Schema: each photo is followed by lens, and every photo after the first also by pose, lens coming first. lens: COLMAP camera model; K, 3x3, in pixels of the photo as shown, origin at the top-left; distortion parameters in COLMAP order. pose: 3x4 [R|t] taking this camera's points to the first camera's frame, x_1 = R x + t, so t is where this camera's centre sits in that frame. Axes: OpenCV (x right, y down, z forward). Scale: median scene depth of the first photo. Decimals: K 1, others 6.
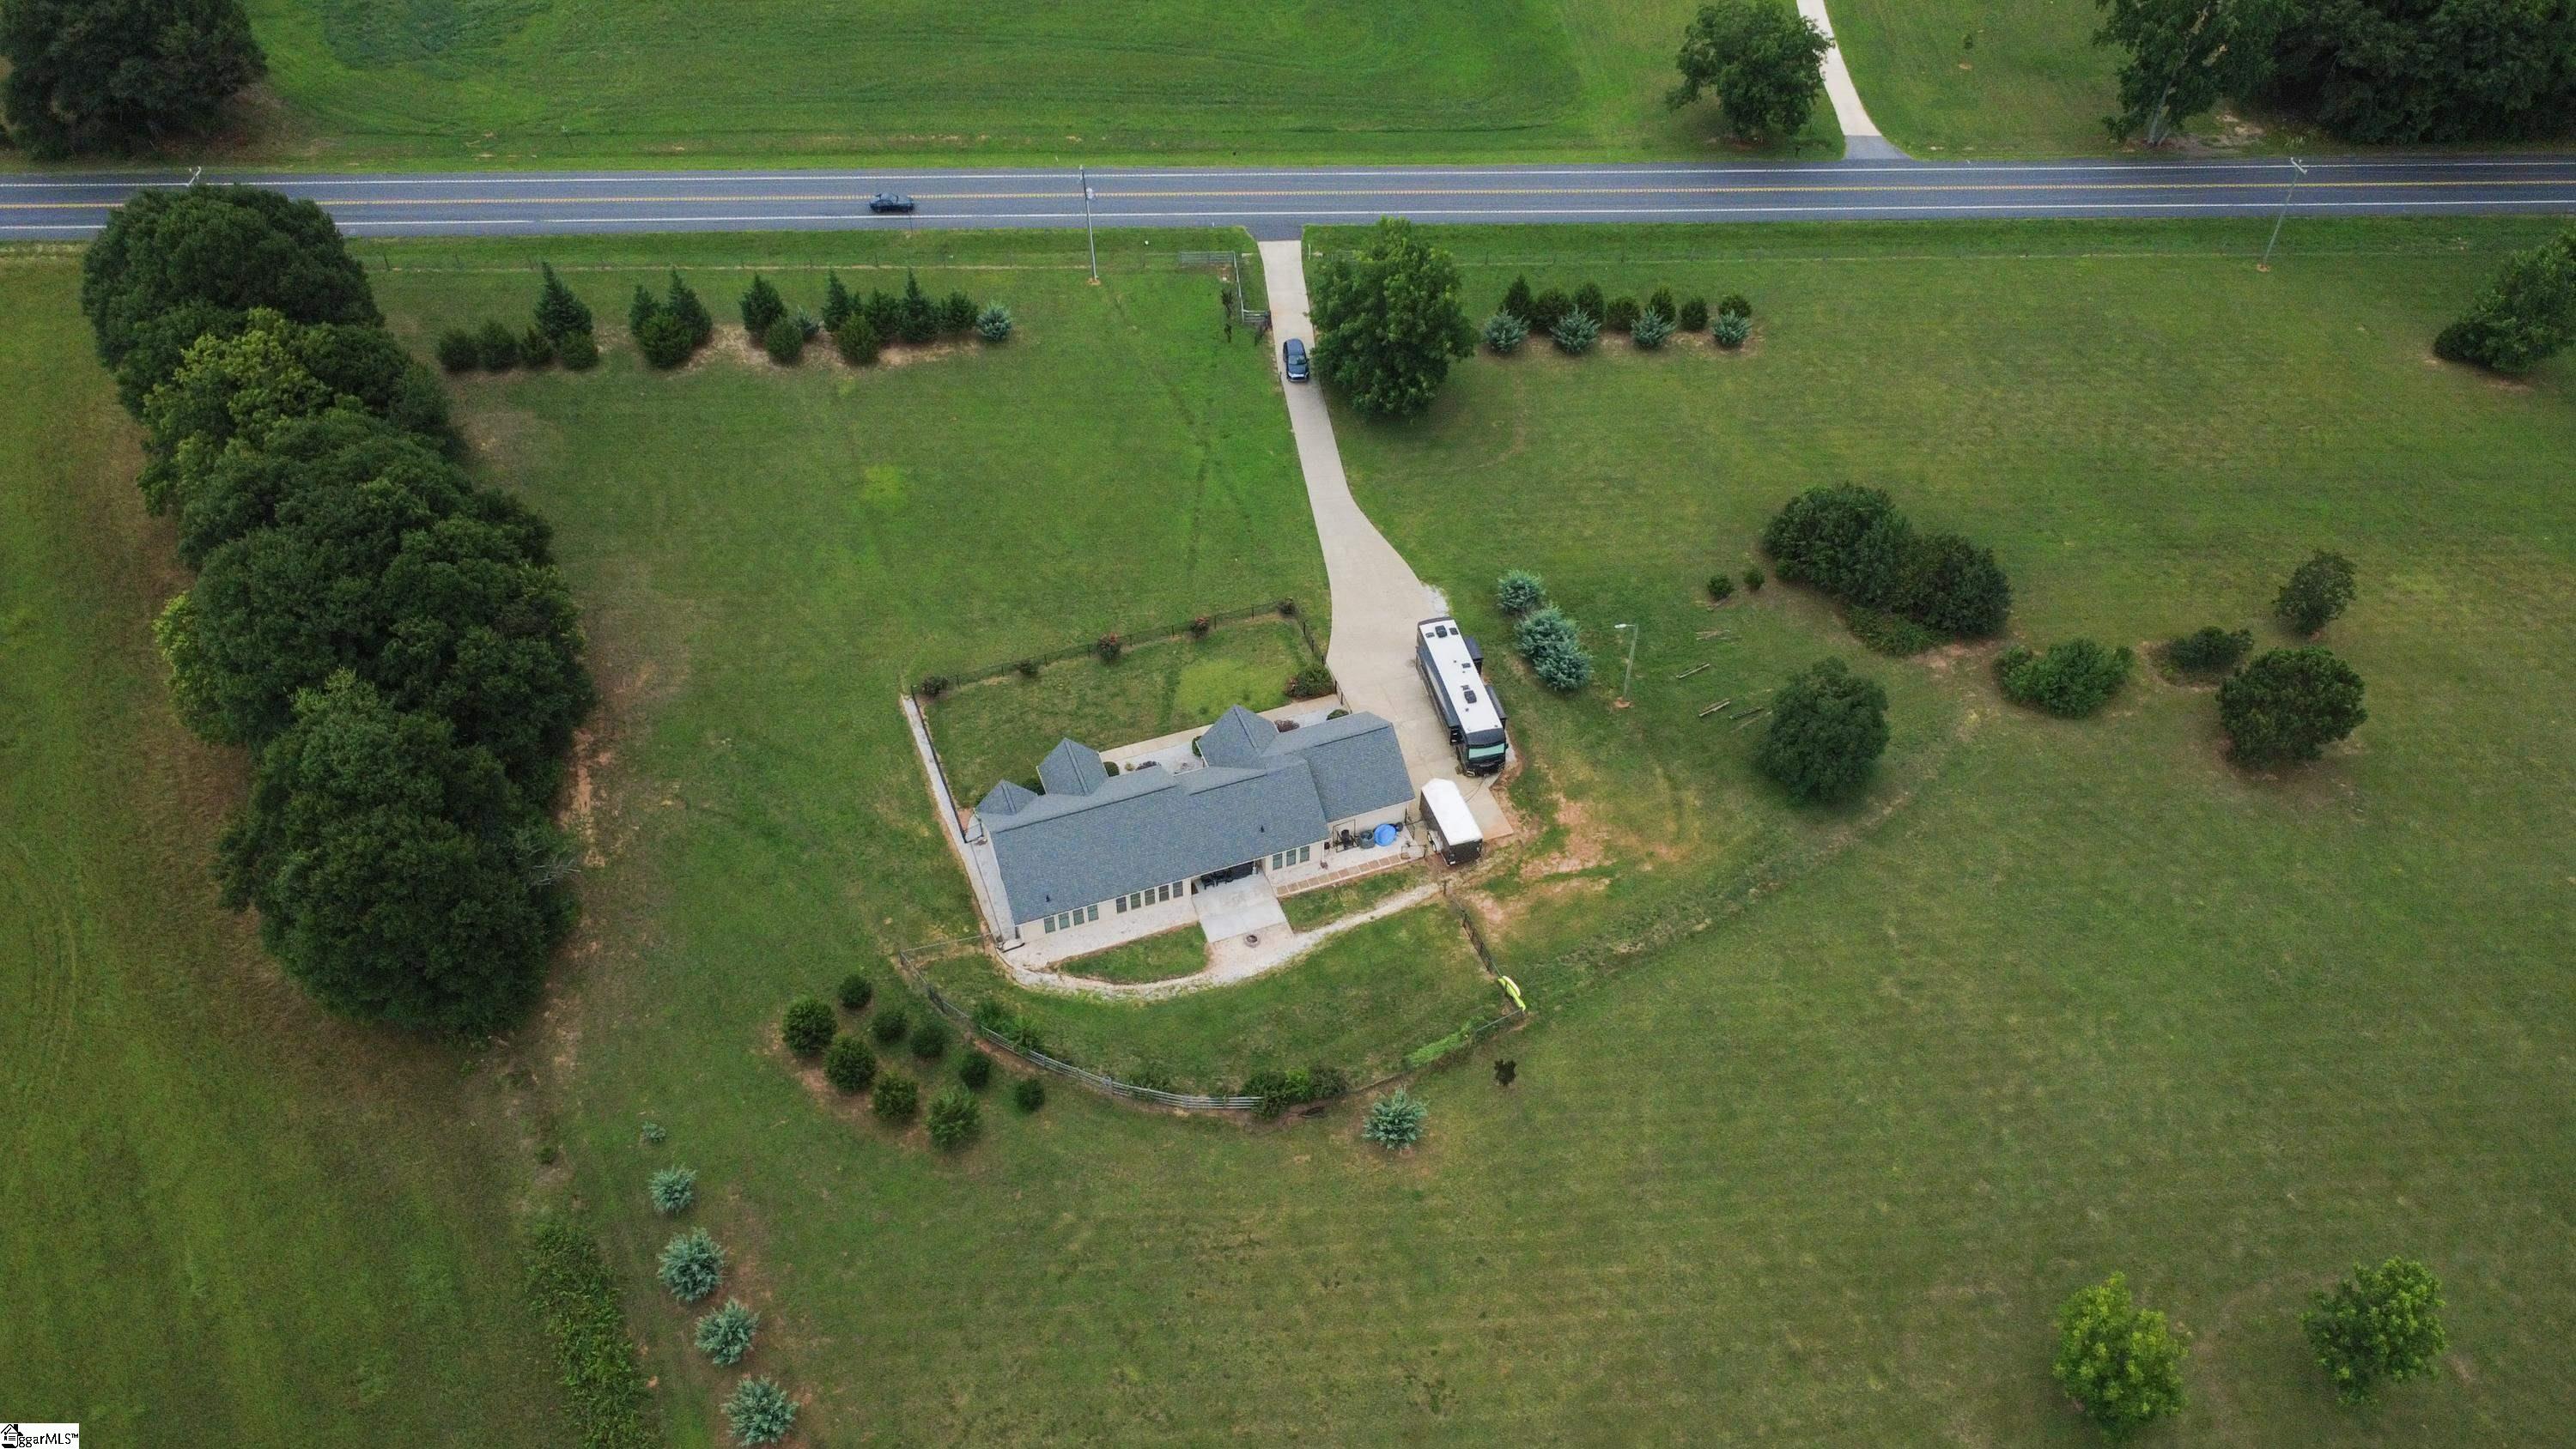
lens RADIAL K [[1881.9, 0, 1296.7], [0, 1881.9, 729.4], [0, 0, 1]] dist [-0.002694, 0.007965]
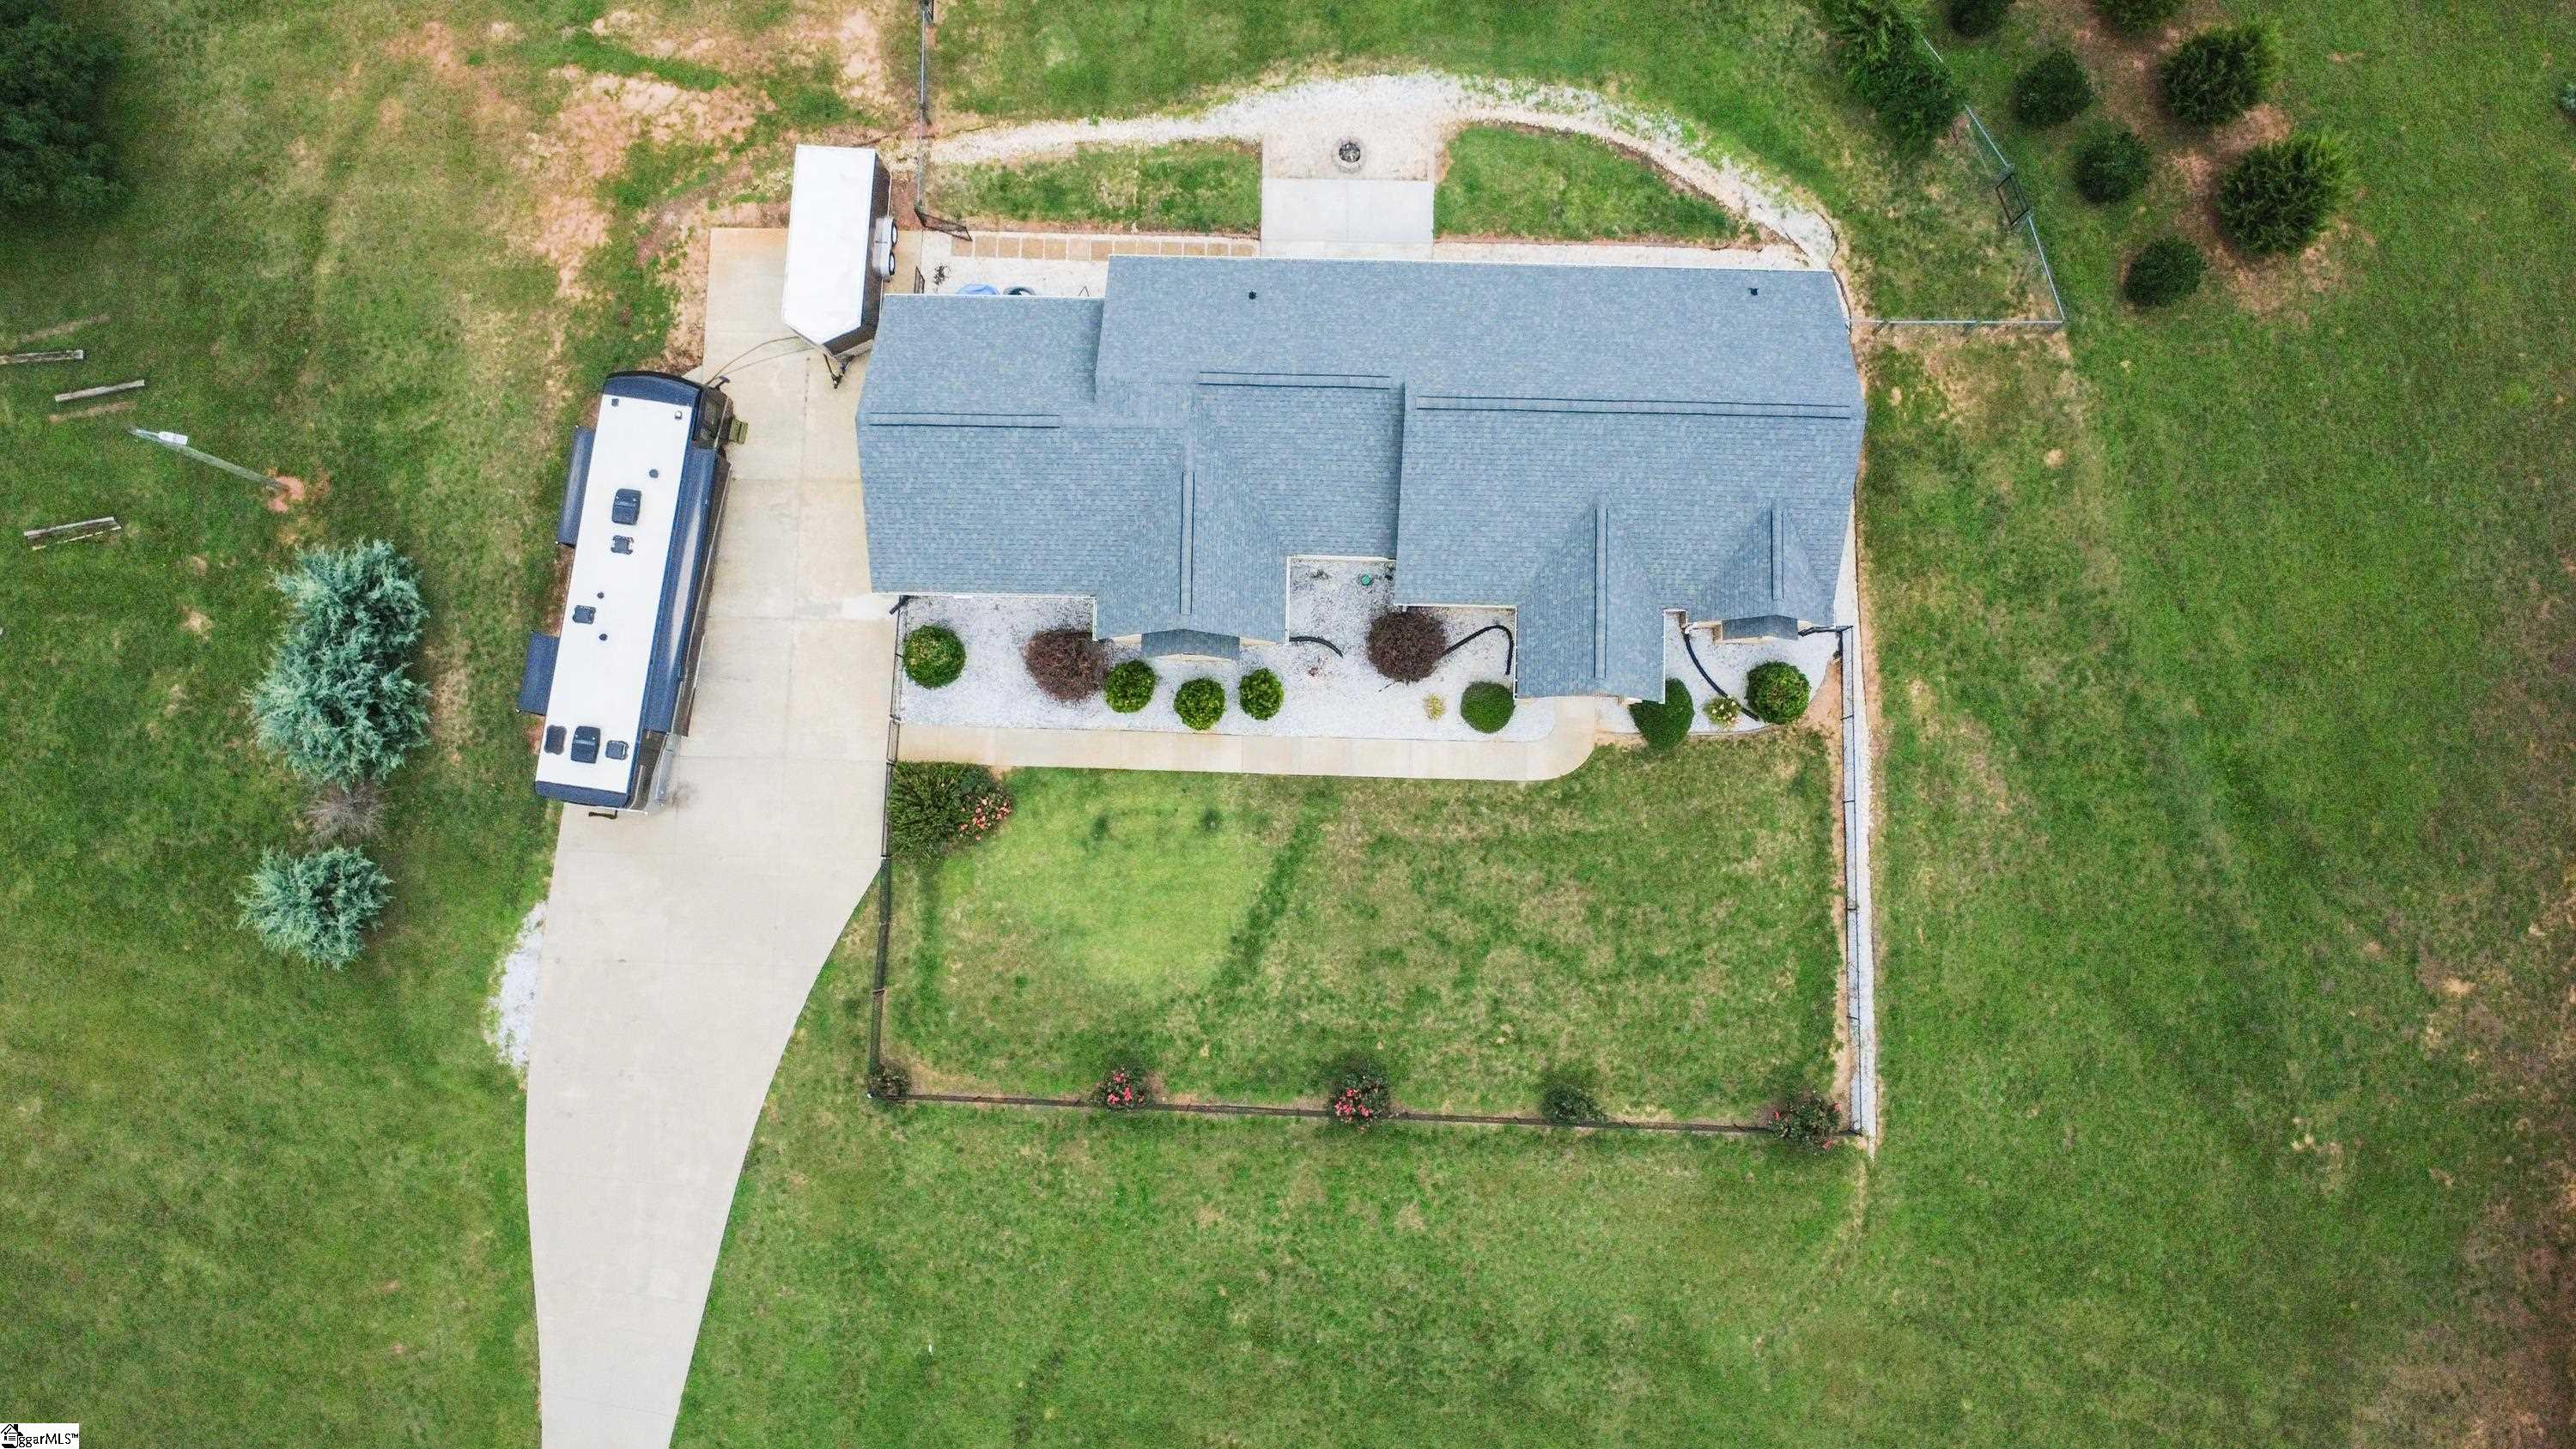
lens RADIAL K [[1881.9, 0, 1296.7], [0, 1881.9, 729.4], [0, 0, 1]] dist [-0.002694, 0.007965]
pose [[-0.927930, -0.371506, 0.030471, -0.072385], [0.265639, -0.601721, 0.753238, -0.309216], [-0.261498, 0.707047, 0.657042, 0.706458]]
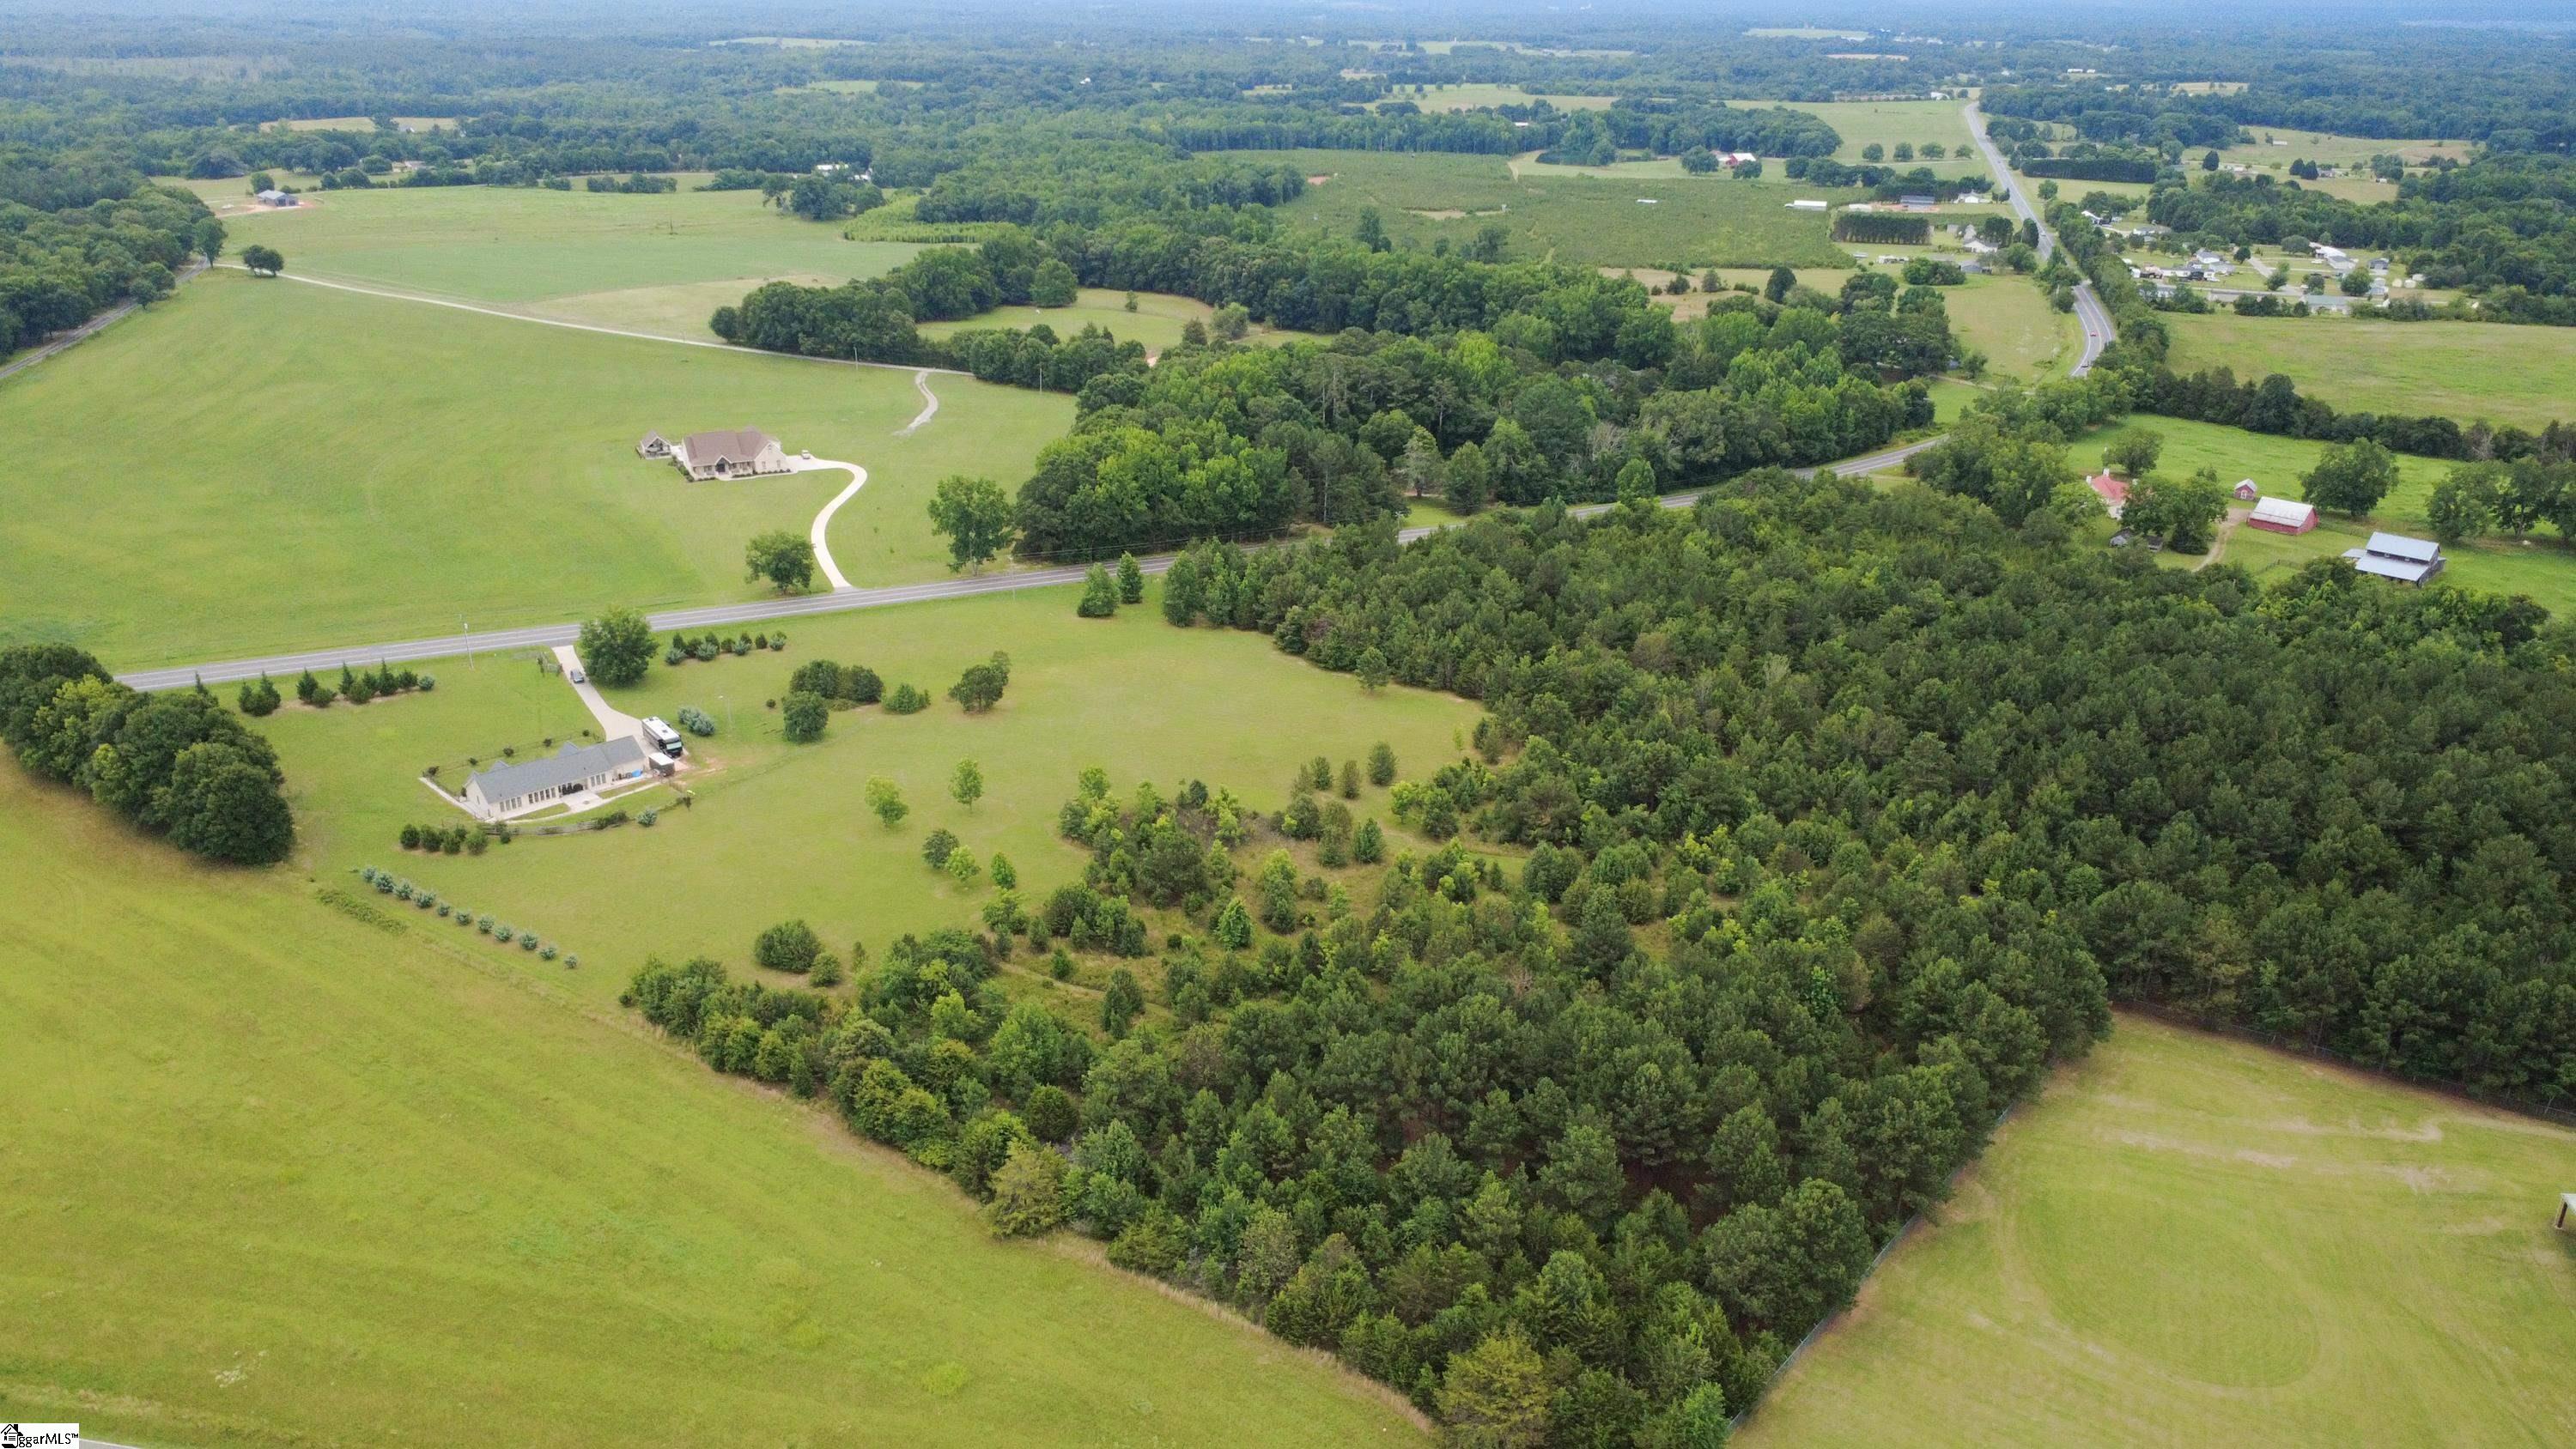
lens RADIAL K [[1881.9, 0, 1296.7], [0, 1881.9, 729.4], [0, 0, 1]] dist [-0.002694, 0.007965]
pose [[0.918729, -0.144564, 0.367475, -0.055949], [0.276979, 0.899187, -0.338741, 1.051001], [-0.281459, 0.412994, 0.866150, -1.408032]]
